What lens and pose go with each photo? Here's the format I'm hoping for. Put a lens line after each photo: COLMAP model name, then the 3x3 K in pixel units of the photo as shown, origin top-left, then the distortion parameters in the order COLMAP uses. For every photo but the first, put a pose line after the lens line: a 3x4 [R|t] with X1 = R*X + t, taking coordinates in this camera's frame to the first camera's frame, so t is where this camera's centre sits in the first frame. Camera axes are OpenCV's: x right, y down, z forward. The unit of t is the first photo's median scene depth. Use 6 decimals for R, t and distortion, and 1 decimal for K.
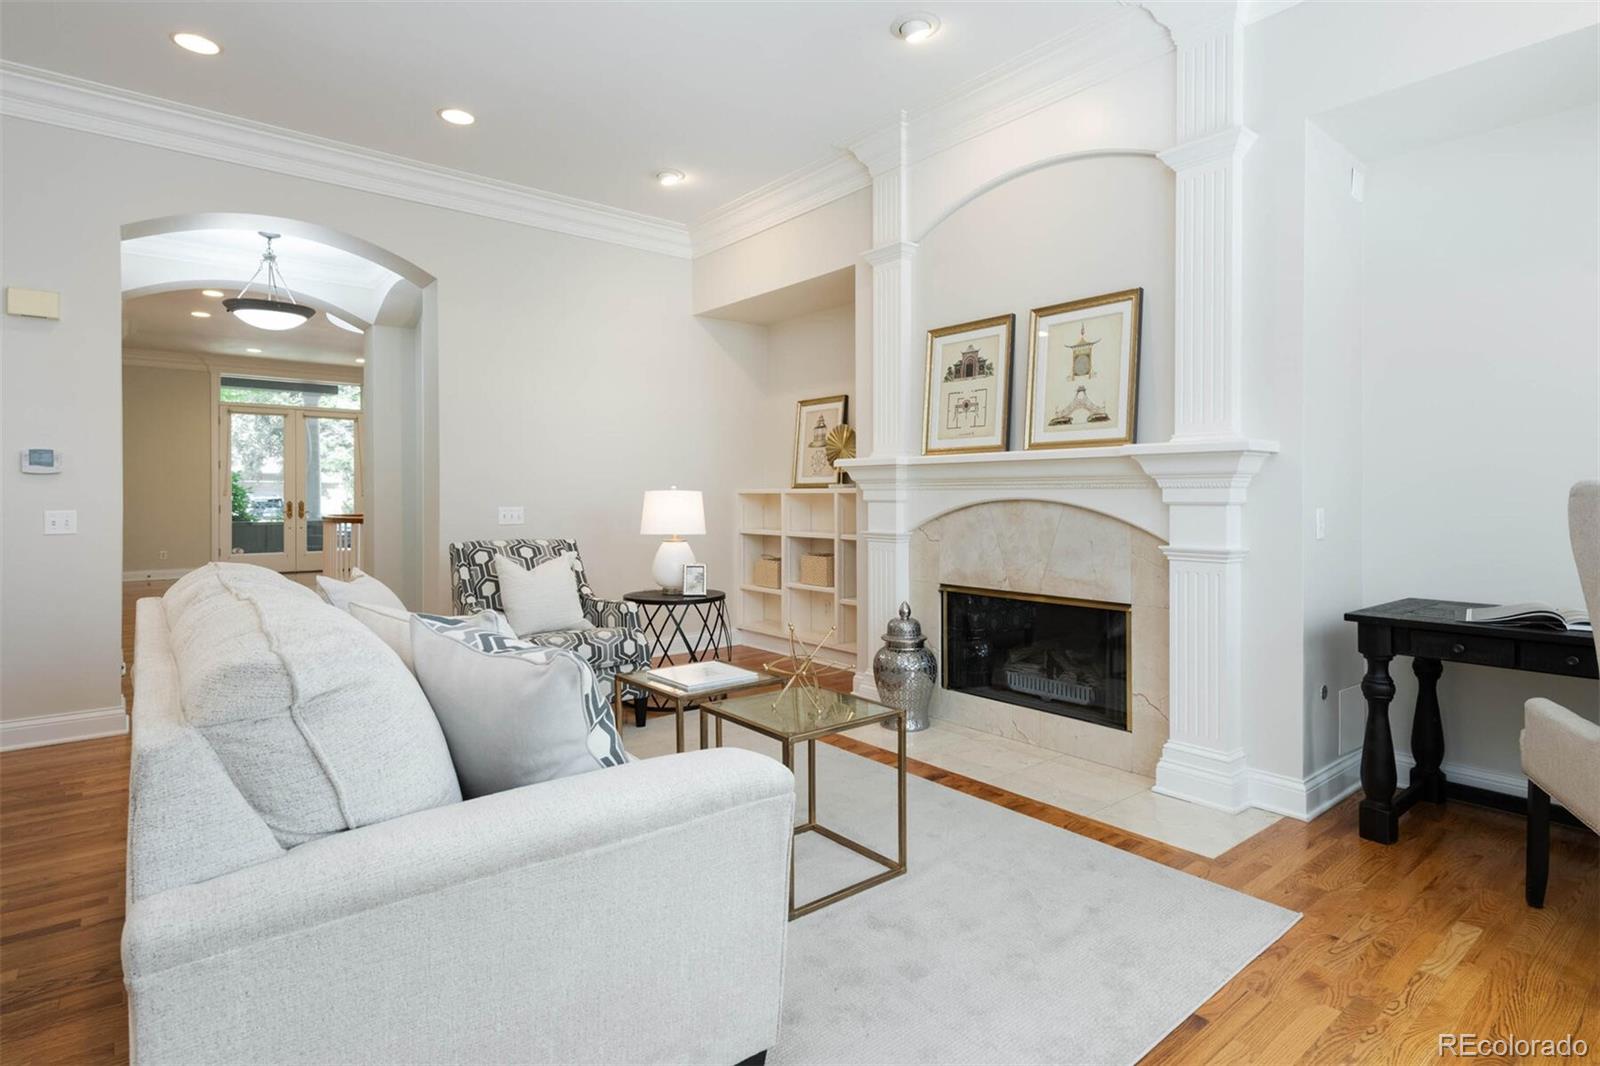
lens RADIAL K [[838.2, 0, 830.3], [0, 838.2, 505.0], [0, 0, 1]] dist [0.029768, 0.001463]
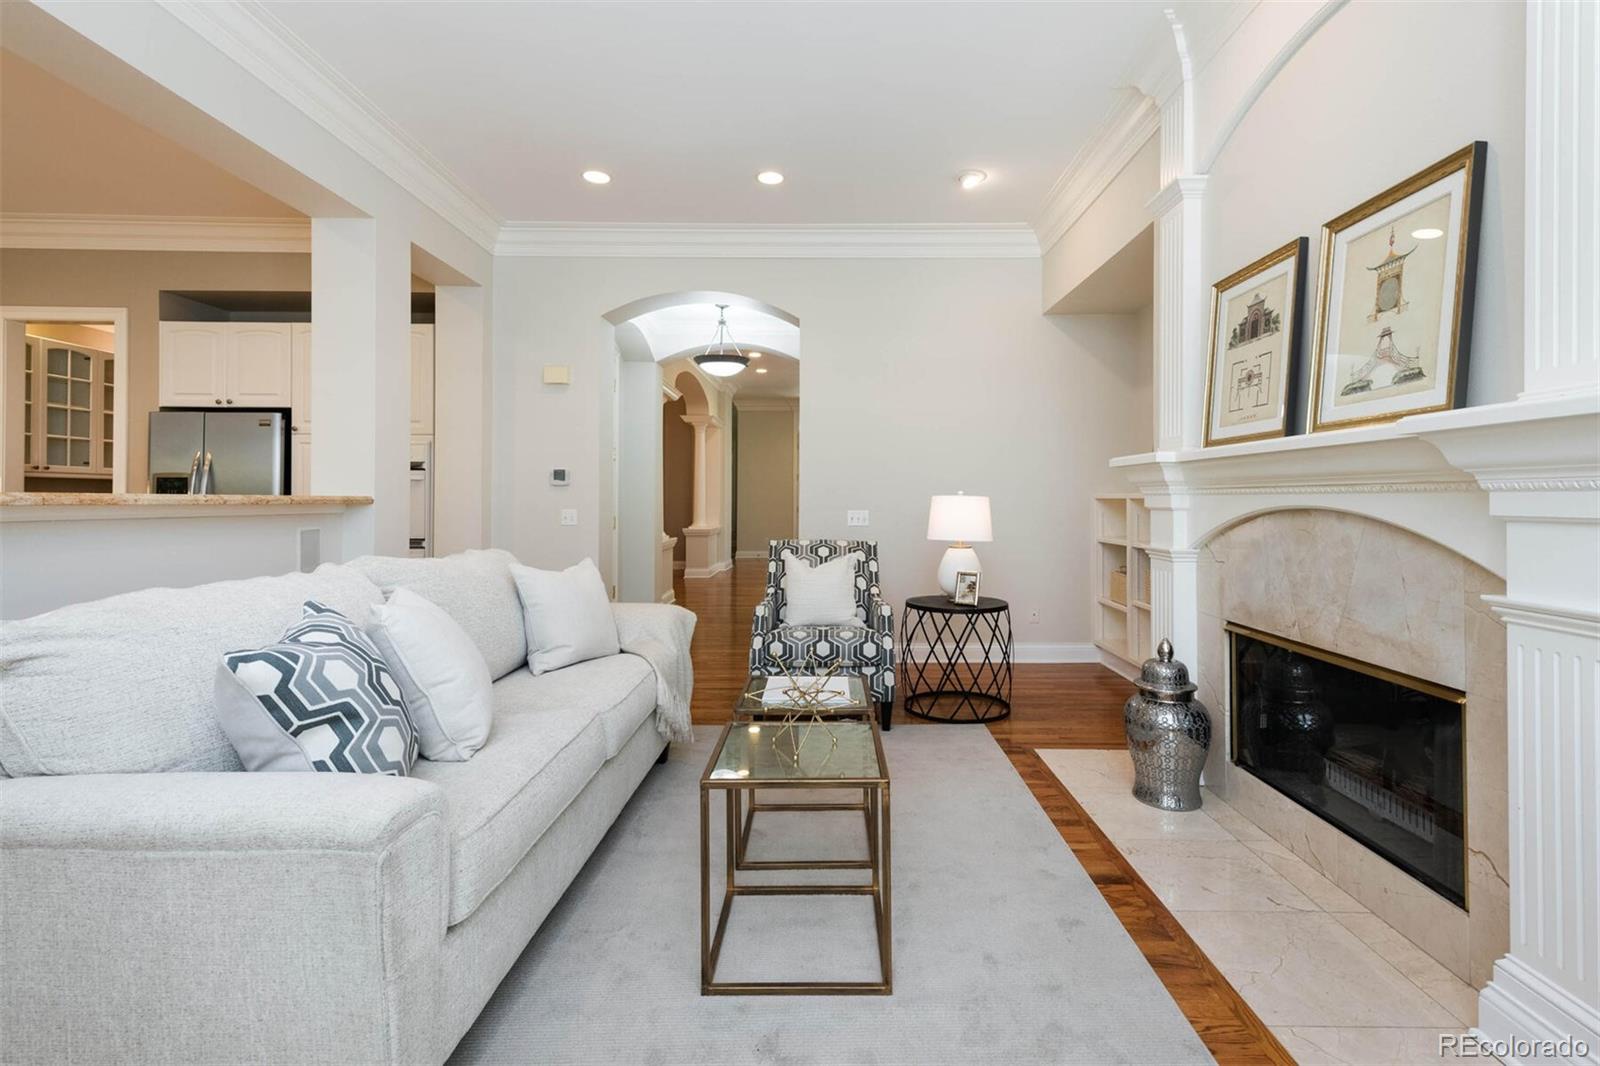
lens RADIAL K [[749.6, 0, 833.3], [0, 749.6, 497.4], [0, 0, 1]] dist [0.016155, -0.001086]
pose [[0.765546, 0.000489, -0.643381, 0.308150], [-0.010194, 0.999883, -0.011369, -0.004203], [0.643300, 0.015262, 0.765462, 0.274182]]
